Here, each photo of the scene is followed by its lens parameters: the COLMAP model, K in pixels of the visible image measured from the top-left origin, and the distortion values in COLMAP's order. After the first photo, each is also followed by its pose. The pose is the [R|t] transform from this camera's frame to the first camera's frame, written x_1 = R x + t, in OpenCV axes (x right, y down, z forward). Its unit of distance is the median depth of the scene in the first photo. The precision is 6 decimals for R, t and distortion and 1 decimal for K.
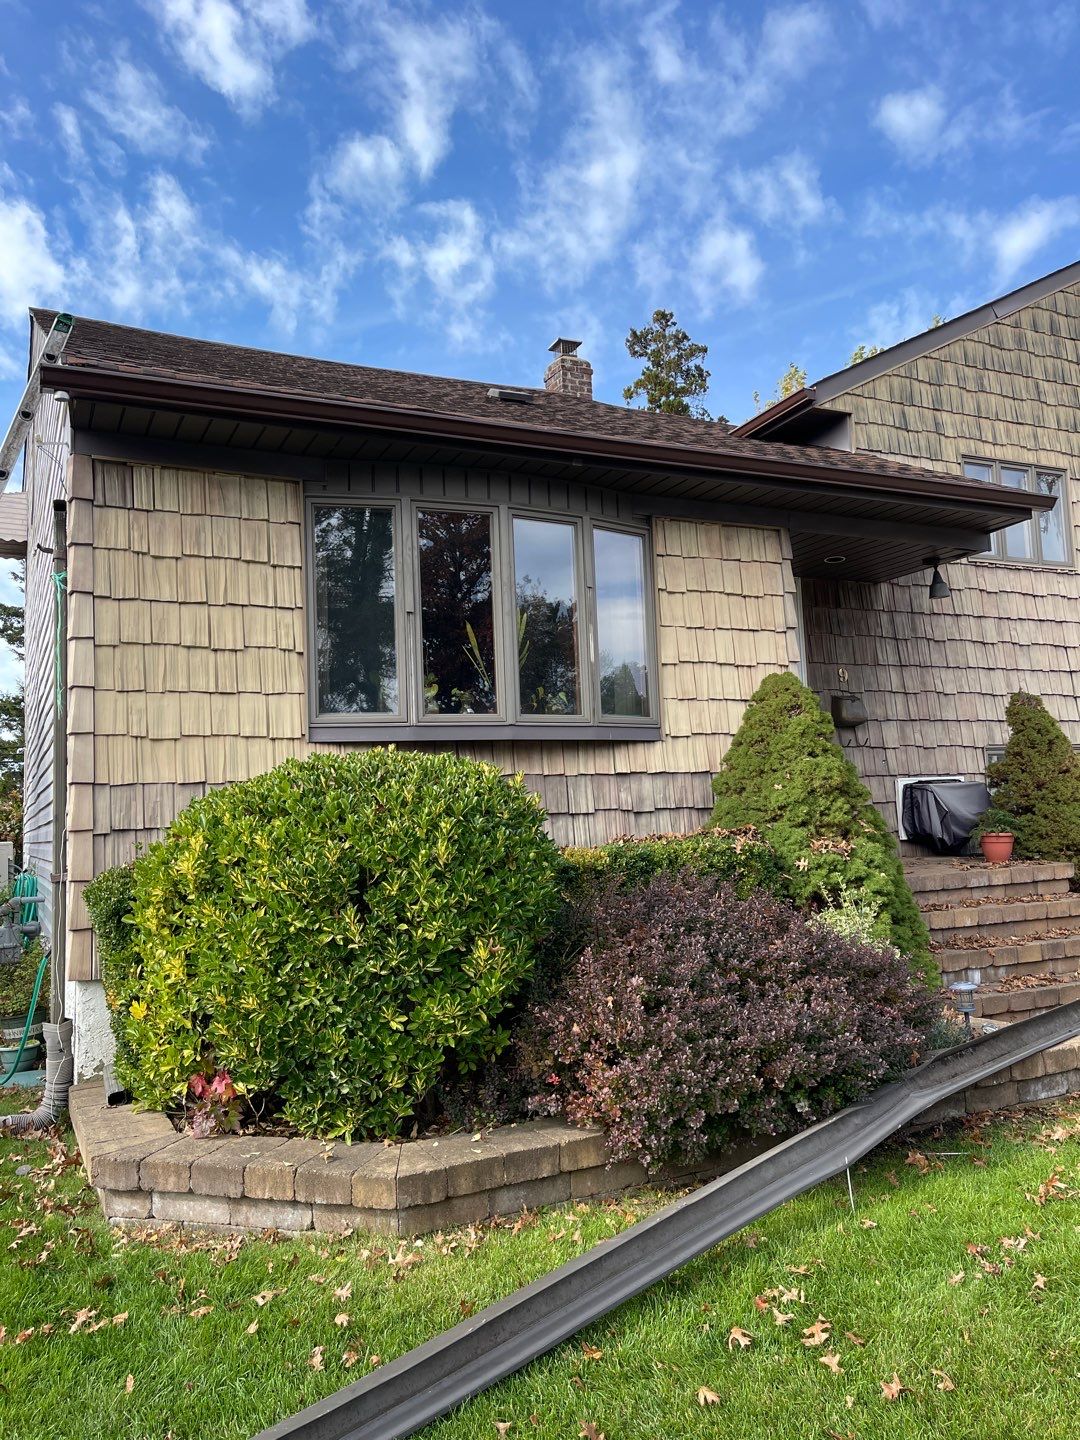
lens RADIAL K [[1048.6, 0, 609.4], [0, 1048.6, 753.9], [0, 0, 1]] dist [0.001742, 0.117240]
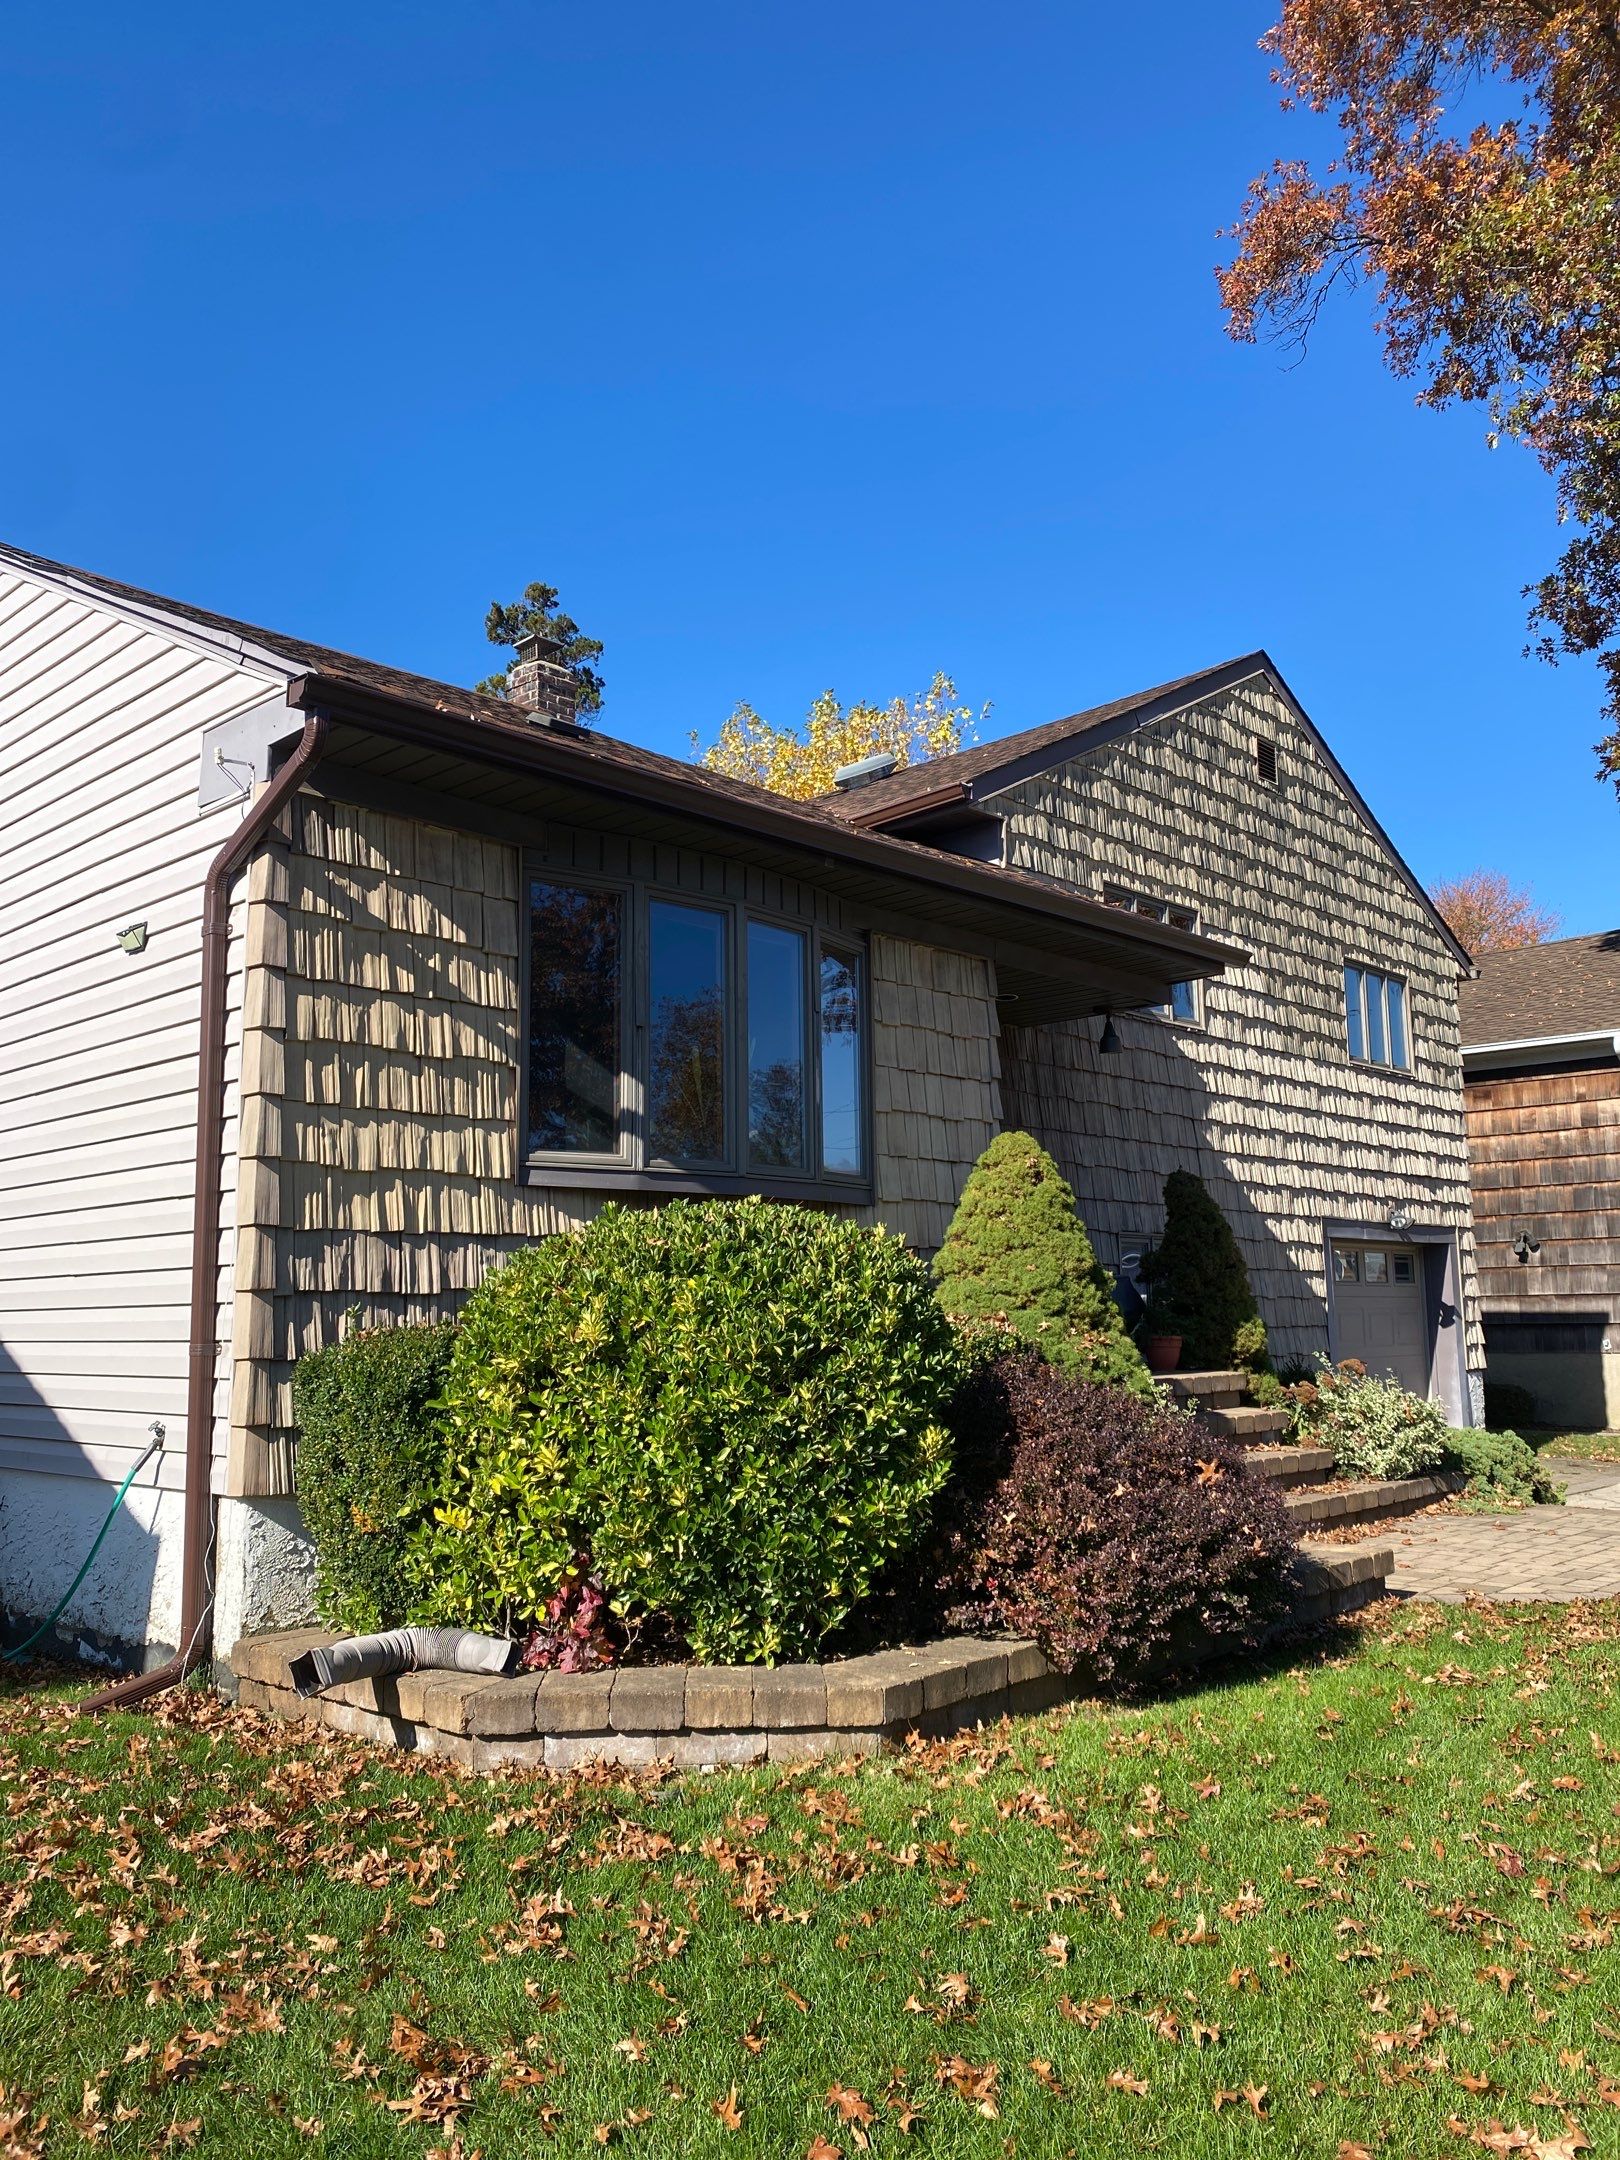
lens RADIAL K [[1606.0, 0, 857.7], [0, 1606.0, 1084.4], [0, 0, 1]] dist [0.073431, -0.074895]
pose [[0.933810, 0.078990, 0.348940, -0.463034], [-0.046143, 0.993767, -0.101474, 0.023693], [-0.354781, 0.078656, 0.931635, -0.187002]]
